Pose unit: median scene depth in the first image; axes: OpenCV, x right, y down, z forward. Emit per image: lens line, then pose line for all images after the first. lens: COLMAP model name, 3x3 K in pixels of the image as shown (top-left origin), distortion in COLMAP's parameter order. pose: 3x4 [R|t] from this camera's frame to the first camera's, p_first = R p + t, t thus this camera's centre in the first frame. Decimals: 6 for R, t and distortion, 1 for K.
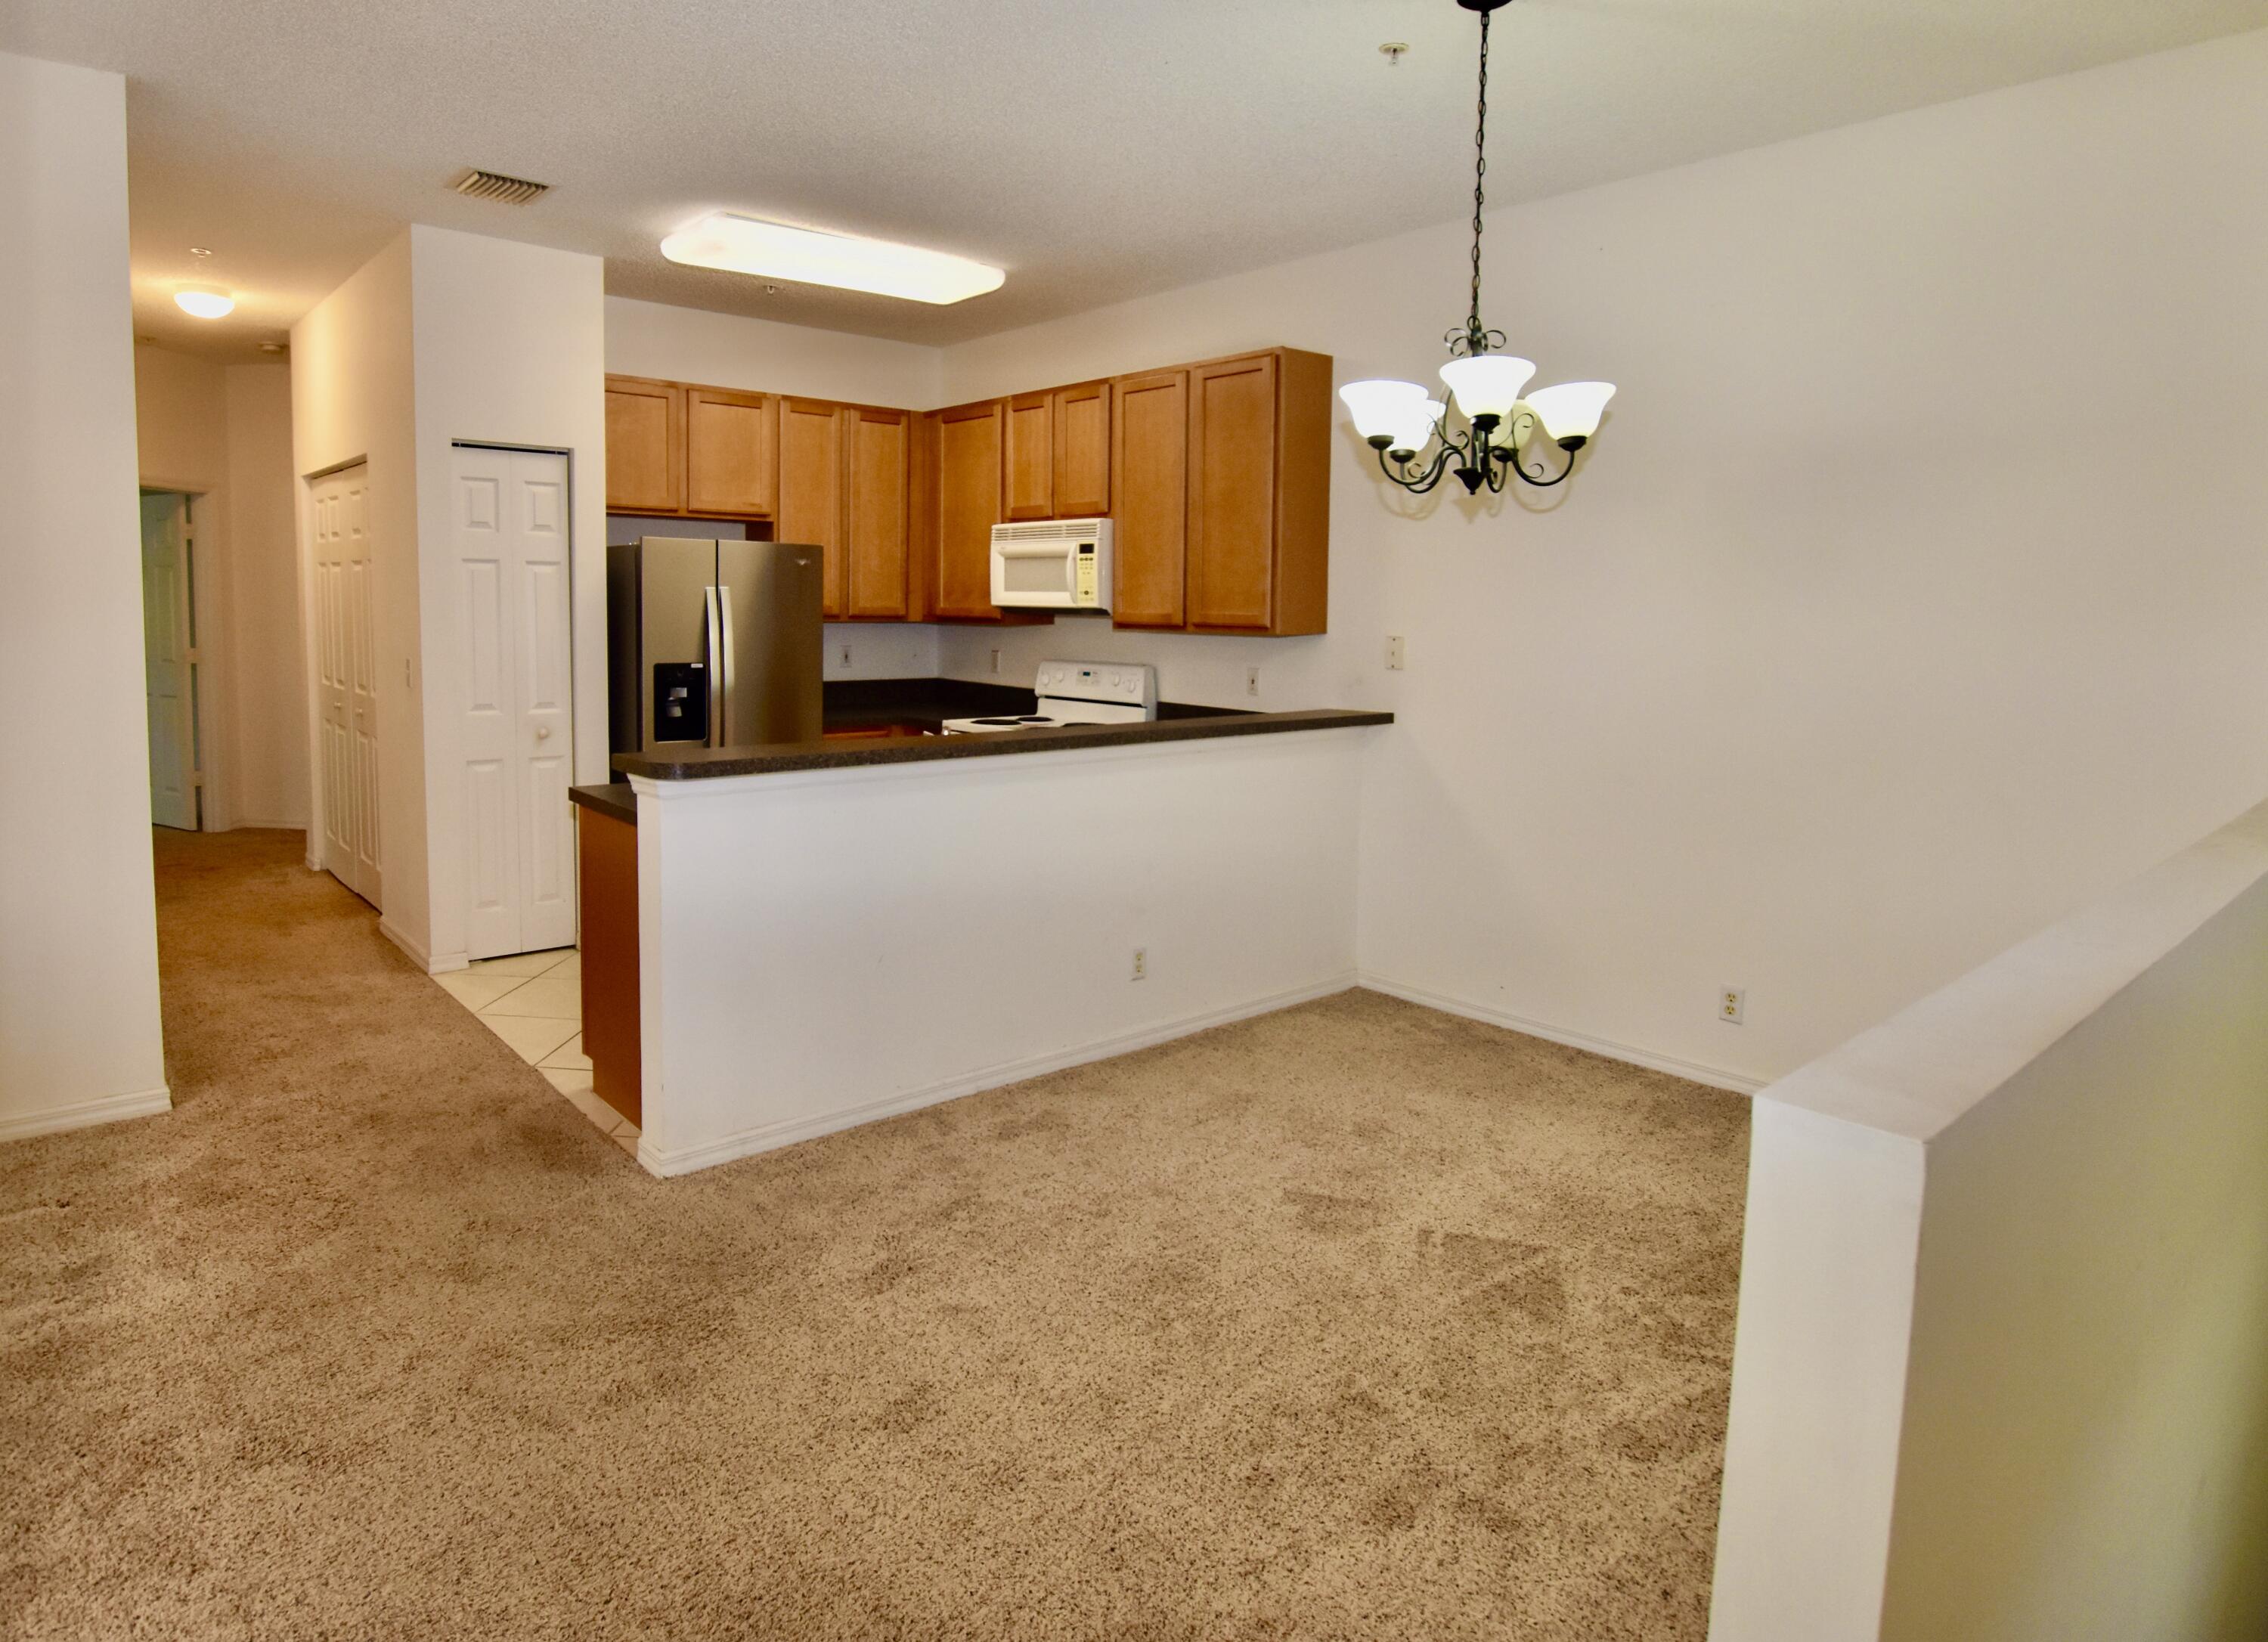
lens RADIAL K [[1270.9, 0, 1130.6], [0, 1270.9, 818.5], [0, 0, 1]] dist [0.000110, -0.000118]
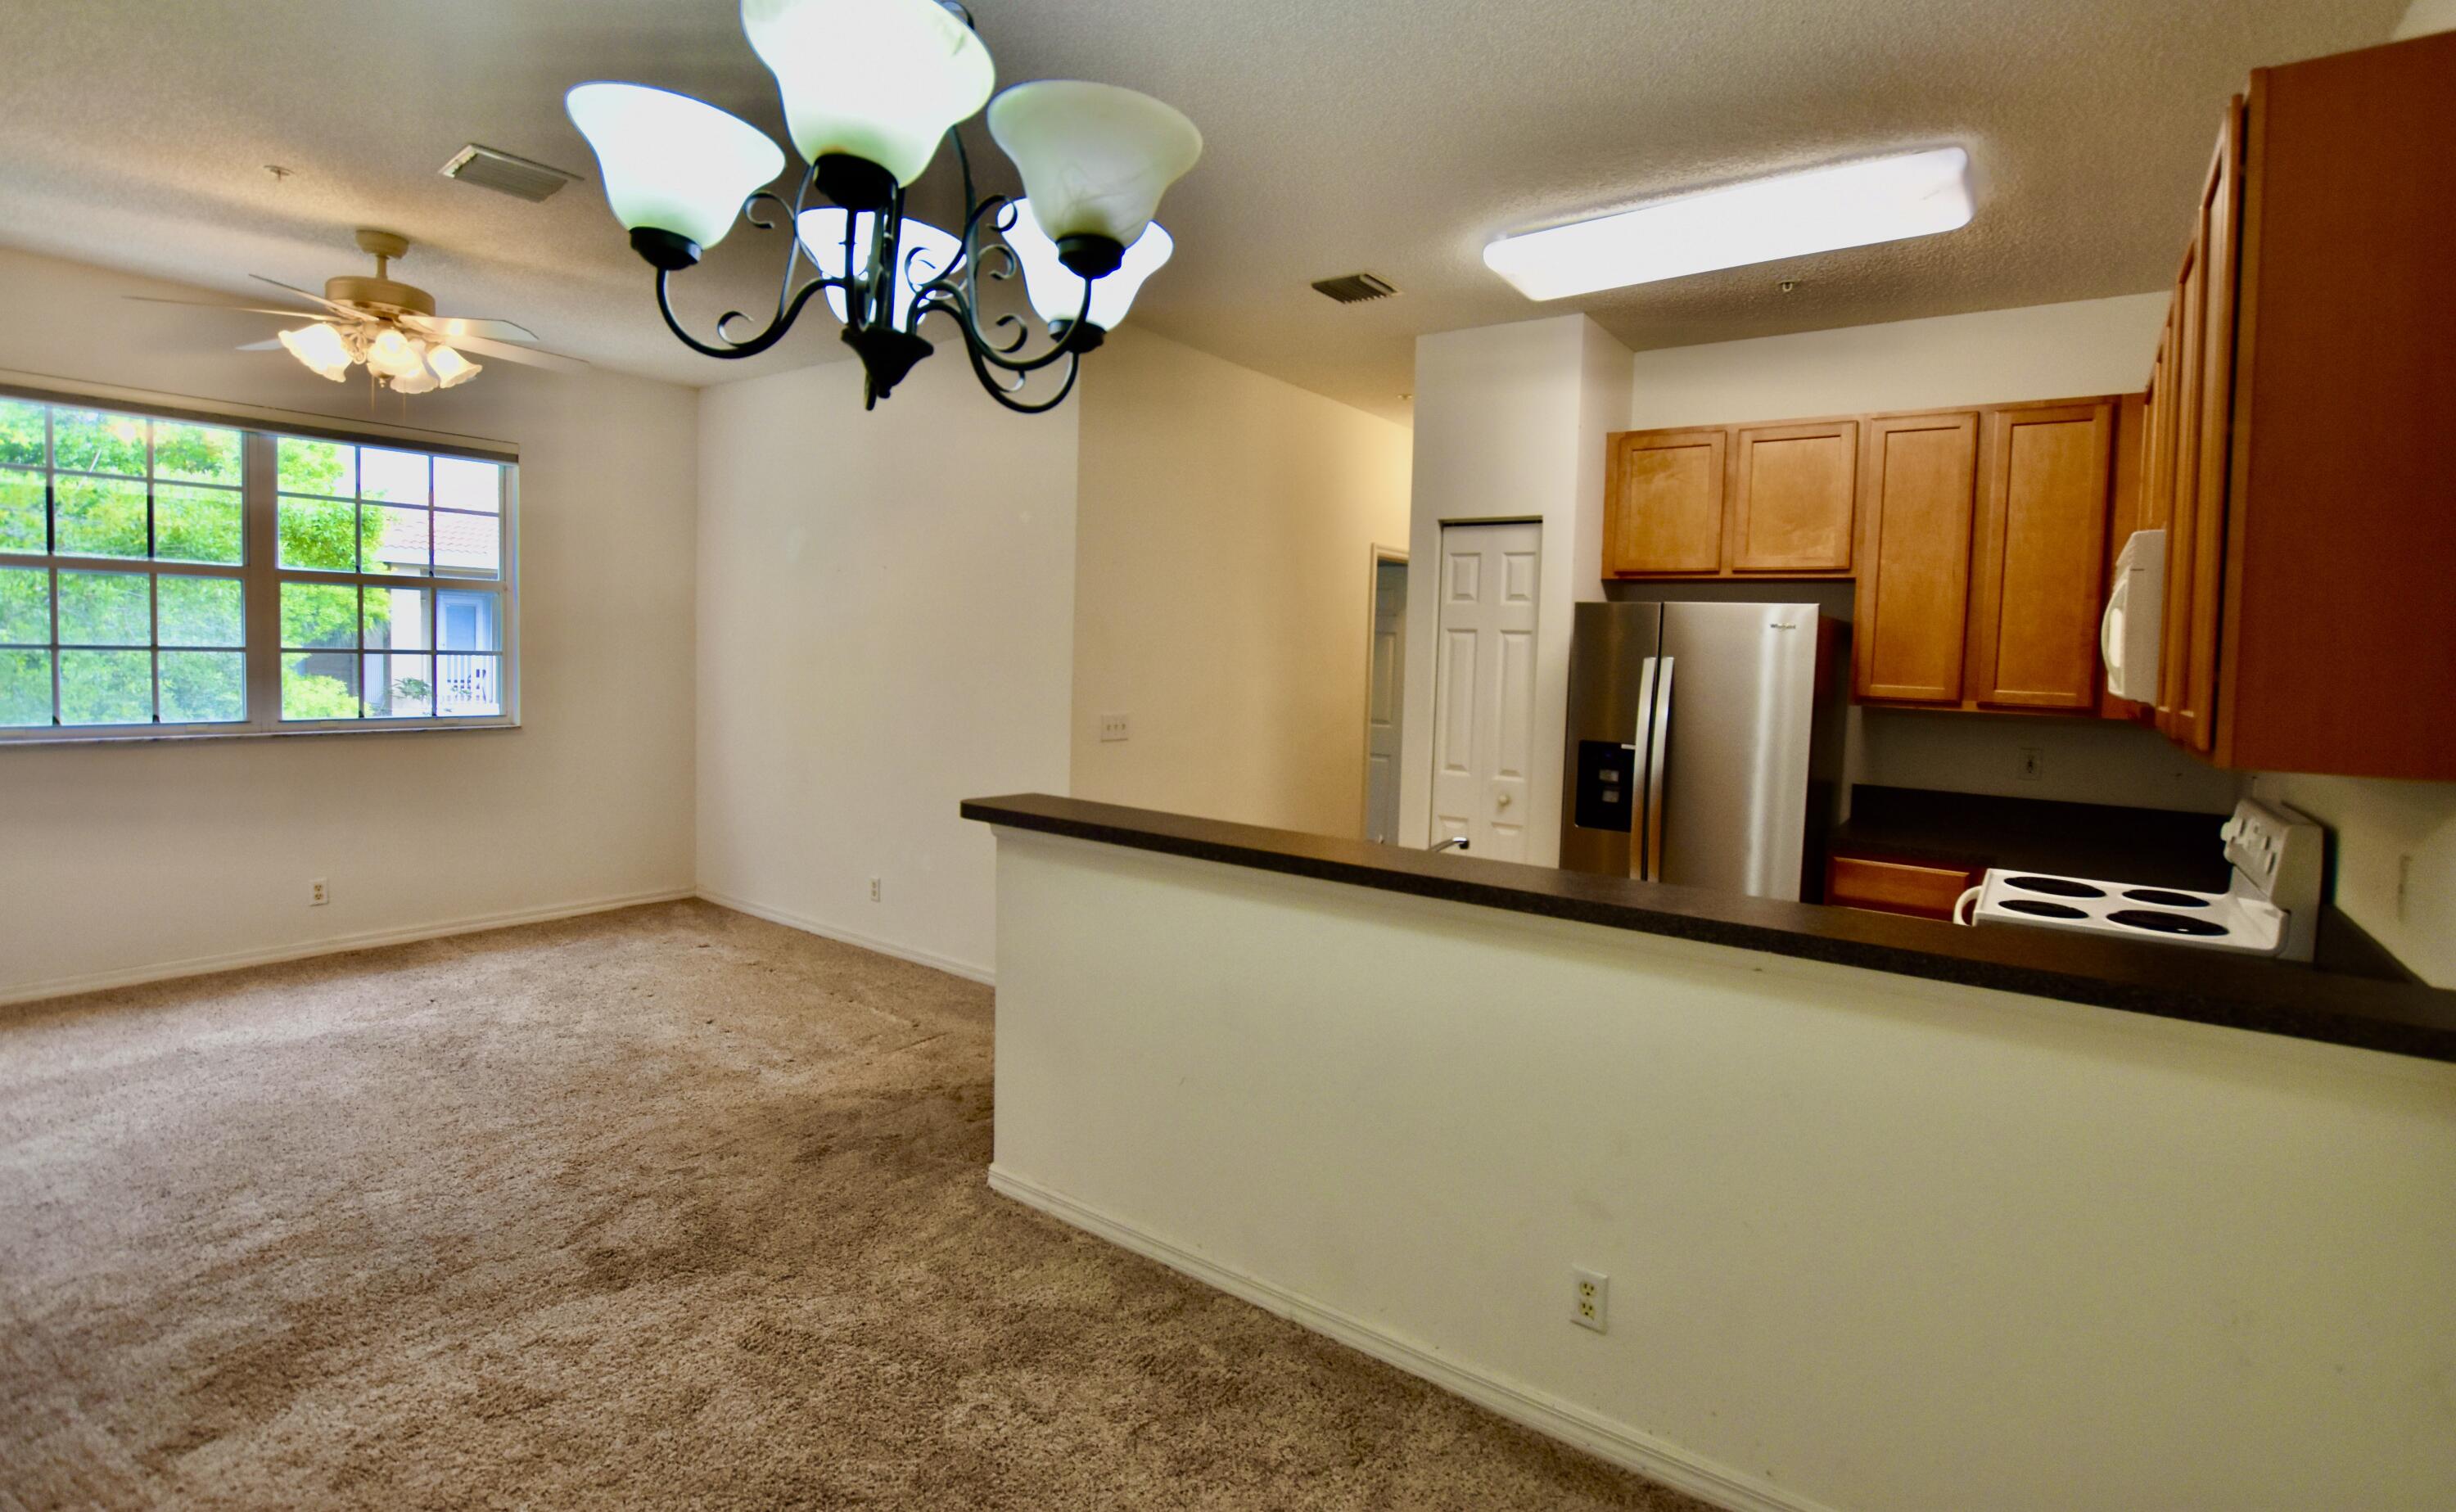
lens RADIAL K [[1191.7, 0, 1222.7], [0, 1191.7, 741.9], [0, 0, 1]] dist [-0.004756, -0.000327]
pose [[0.216987, 0.074776, -0.973306, 0.411024], [-0.197129, 0.979877, 0.031333, -0.101535], [0.956063, 0.185068, 0.227361, 0.589553]]
